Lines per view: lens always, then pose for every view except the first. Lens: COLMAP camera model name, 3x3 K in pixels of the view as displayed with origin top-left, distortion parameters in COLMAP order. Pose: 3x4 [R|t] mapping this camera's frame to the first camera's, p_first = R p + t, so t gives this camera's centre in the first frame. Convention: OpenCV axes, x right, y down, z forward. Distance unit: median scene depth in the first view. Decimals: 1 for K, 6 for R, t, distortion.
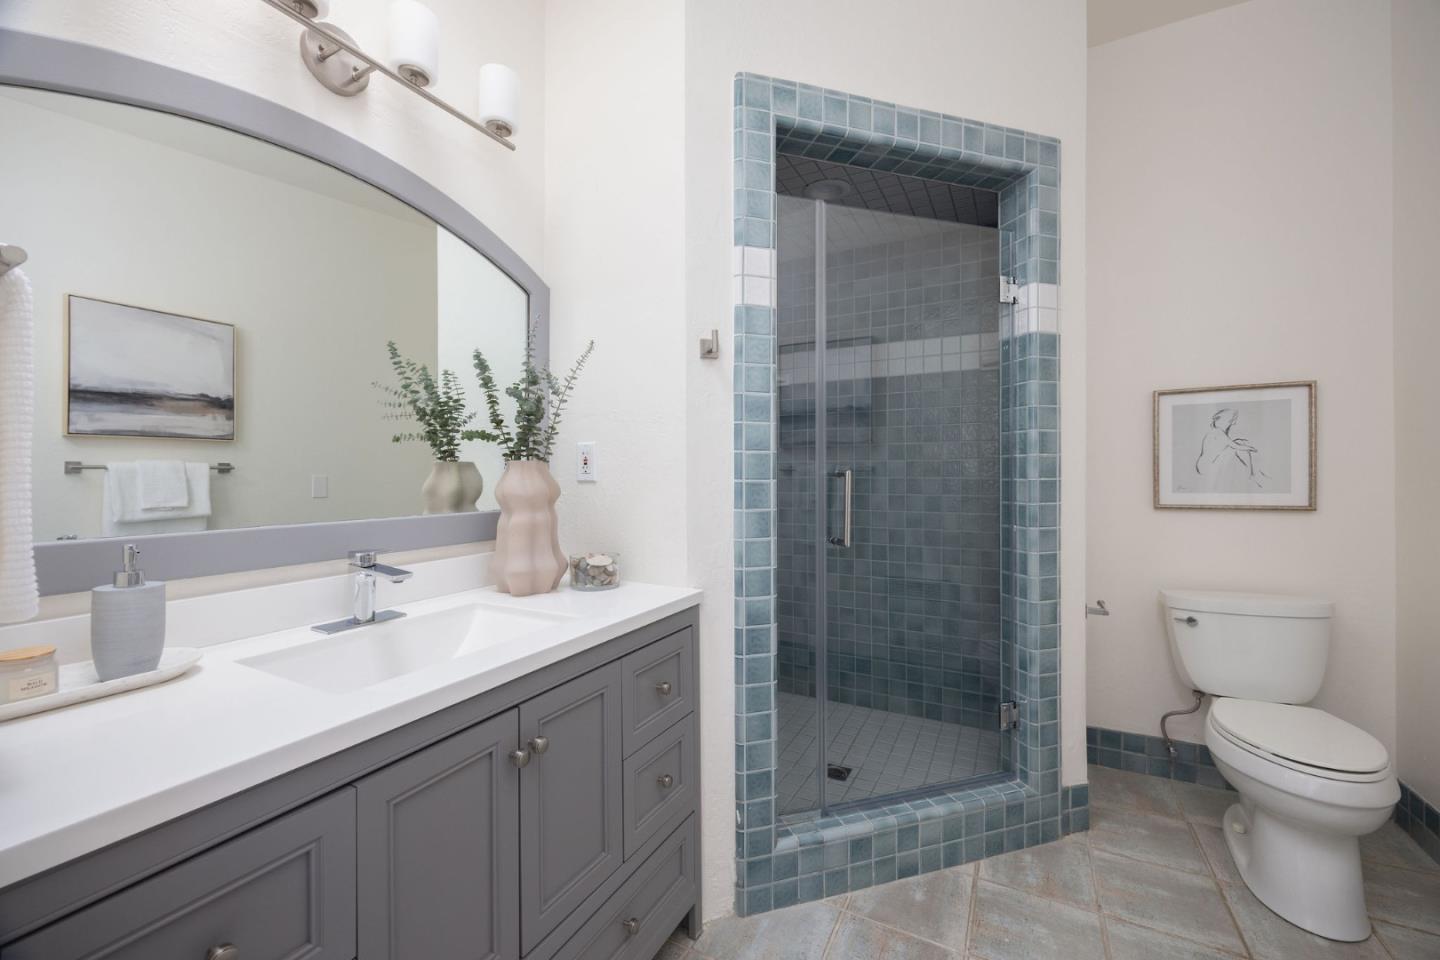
lens RADIAL K [[604.8, 0, 720.0], [0, 604.8, 480.0], [0, 0, 1]] dist [-0.016758, -0.000181]
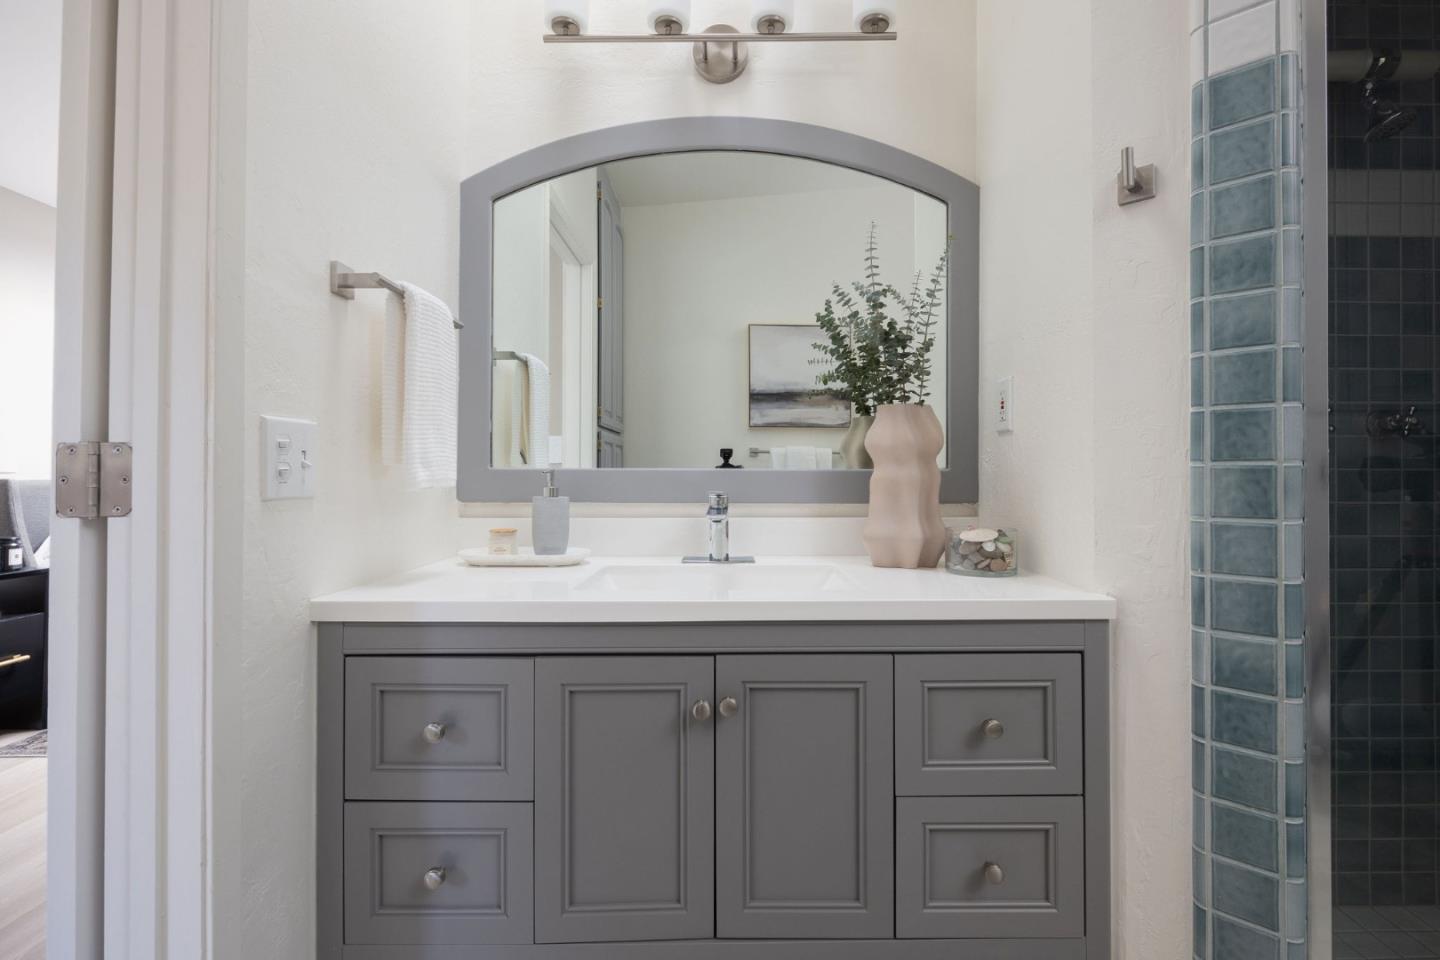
lens RADIAL K [[680.8, 0, 720.0], [0, 680.8, 480.0], [0, 0, 1]] dist [-0.020178, 0.000787]
pose [[0.440195, 0.003939, -0.897893, 0.377786], [-0.020910, 0.999764, -0.005866, 0.075966], [0.897659, 0.021357, 0.440174, 0.355550]]
